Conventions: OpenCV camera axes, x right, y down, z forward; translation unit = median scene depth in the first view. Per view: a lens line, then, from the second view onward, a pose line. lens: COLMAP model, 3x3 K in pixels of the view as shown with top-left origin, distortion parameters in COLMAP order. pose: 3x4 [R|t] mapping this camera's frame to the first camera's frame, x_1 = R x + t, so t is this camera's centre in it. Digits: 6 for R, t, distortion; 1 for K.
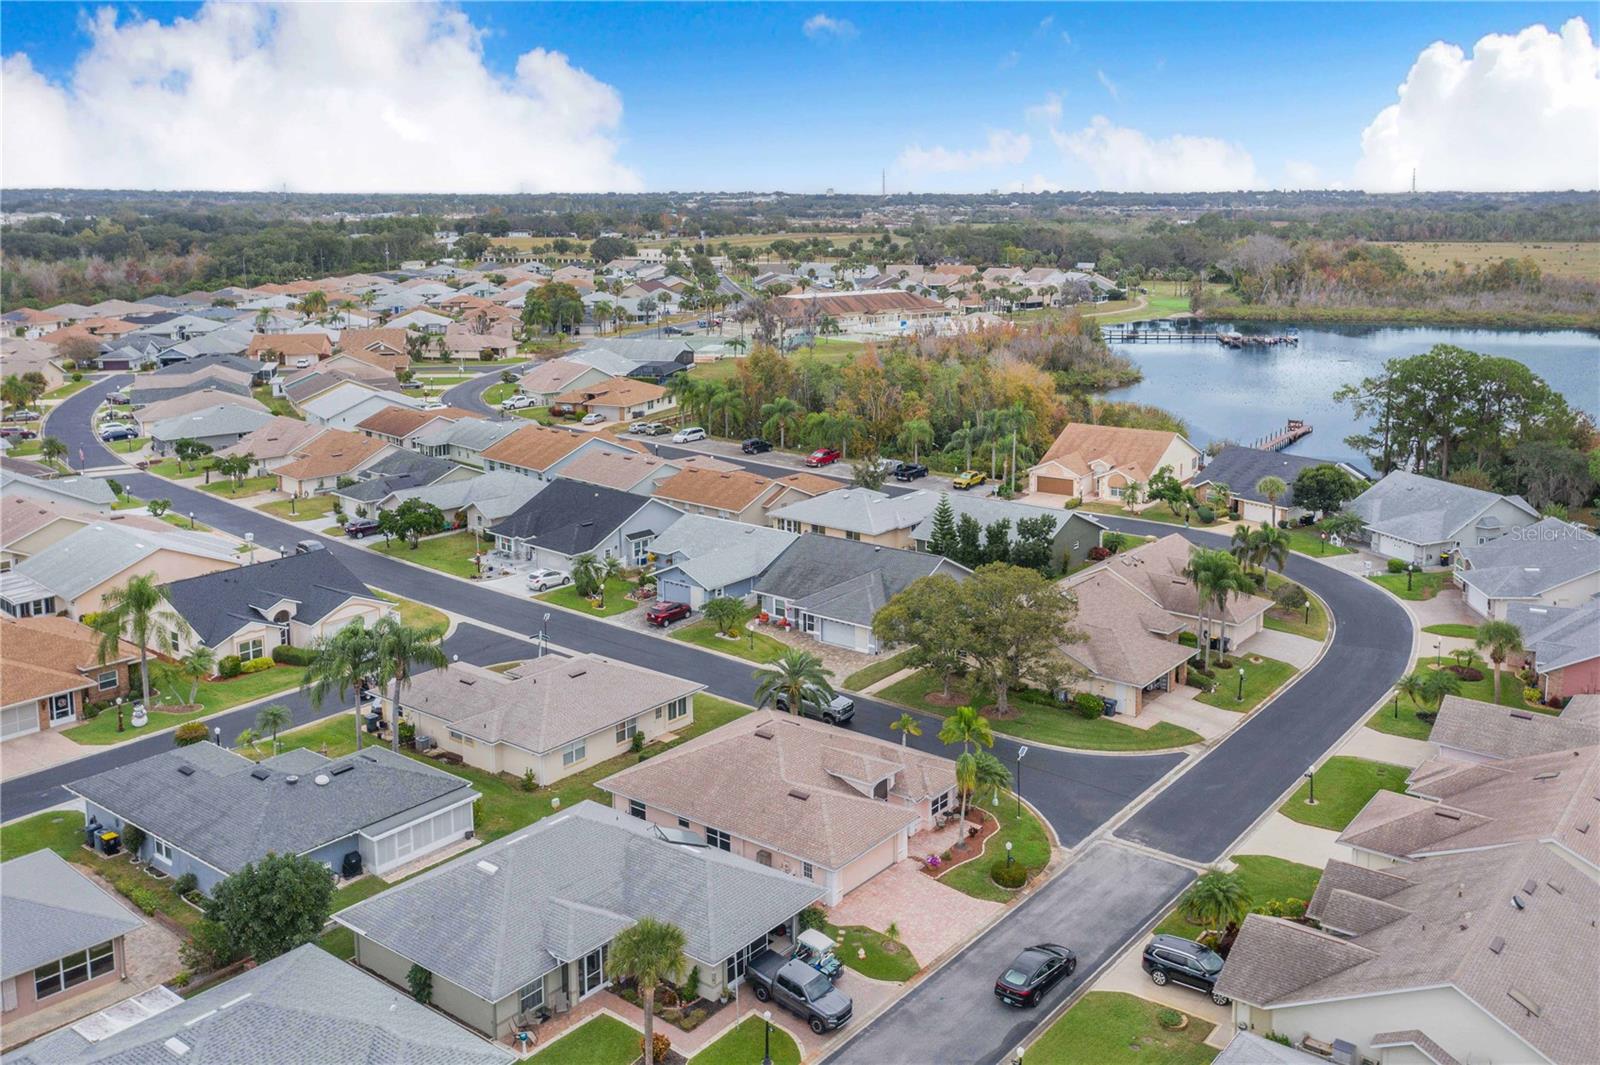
lens RADIAL K [[1368.9, 0, 801.7], [0, 1368.9, 453.0], [0, 0, 1]] dist [0.021230, 0.008784]
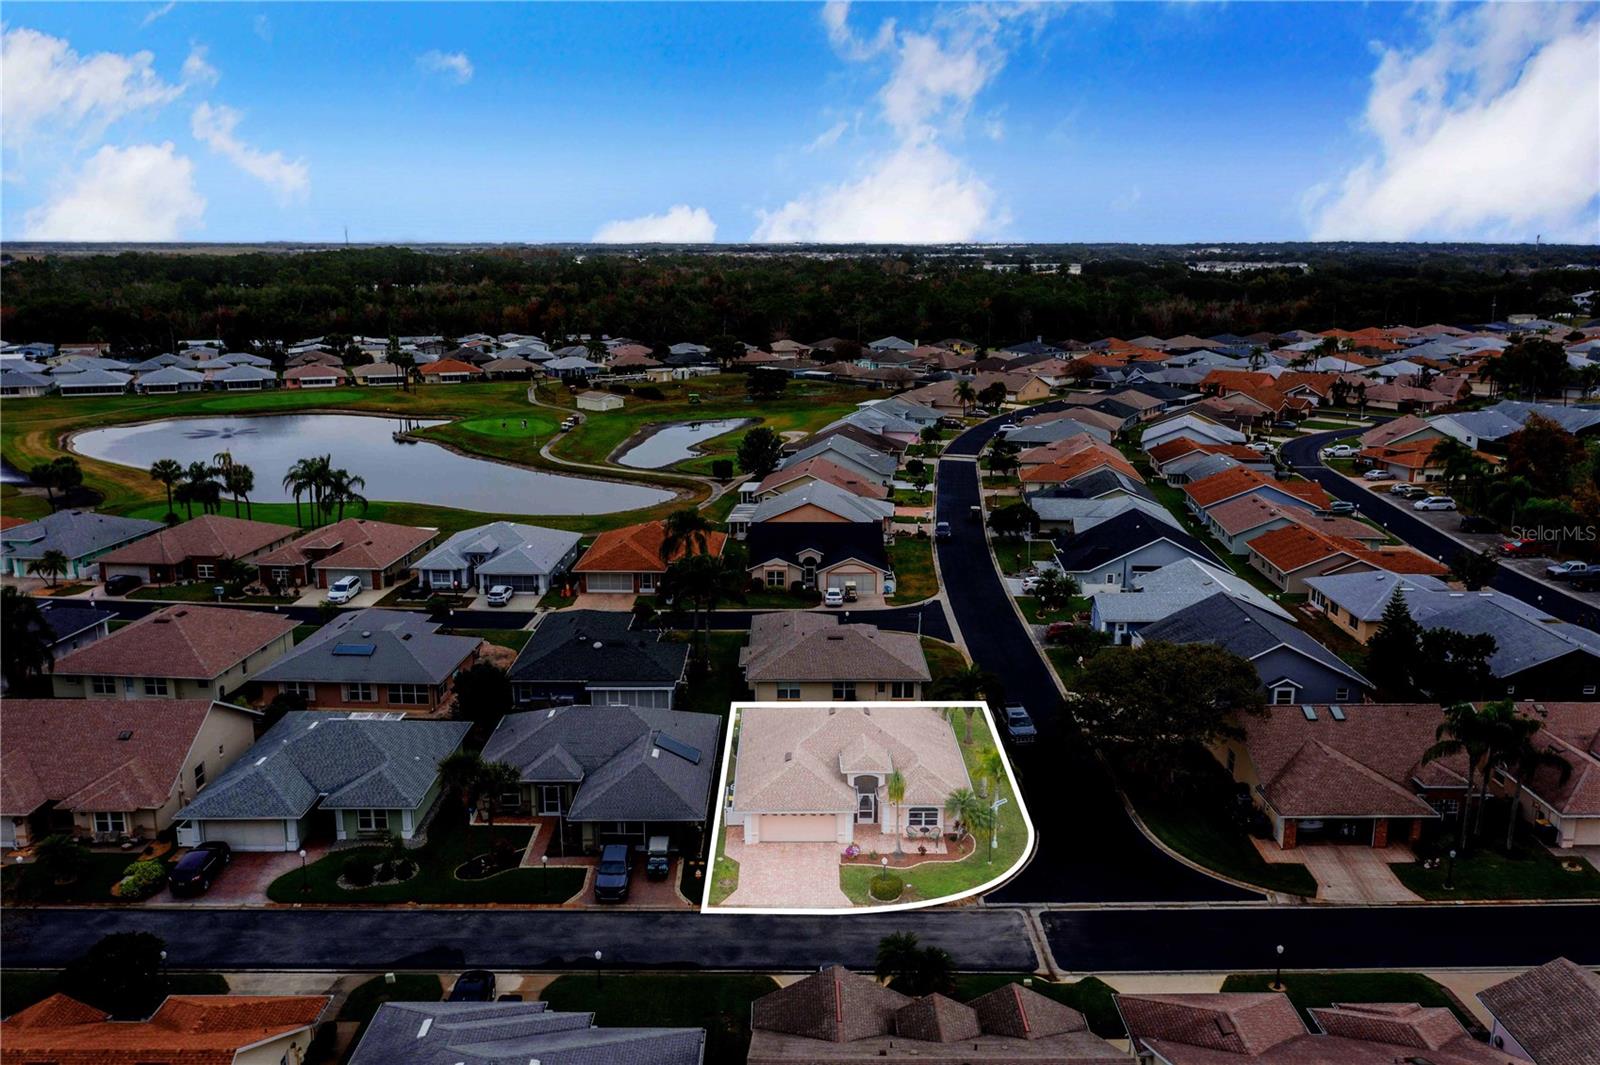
lens RADIAL K [[1237.5, 0, 800.0], [0, 1237.5, 532.5], [0, 0, 1]] dist [0.005995, 0.003087]
pose [[0.619134, 0.179580, -0.764476, 0.555347], [-0.148248, 0.982725, 0.110784, -0.043119], [0.771165, 0.044742, 0.635061, 0.225379]]
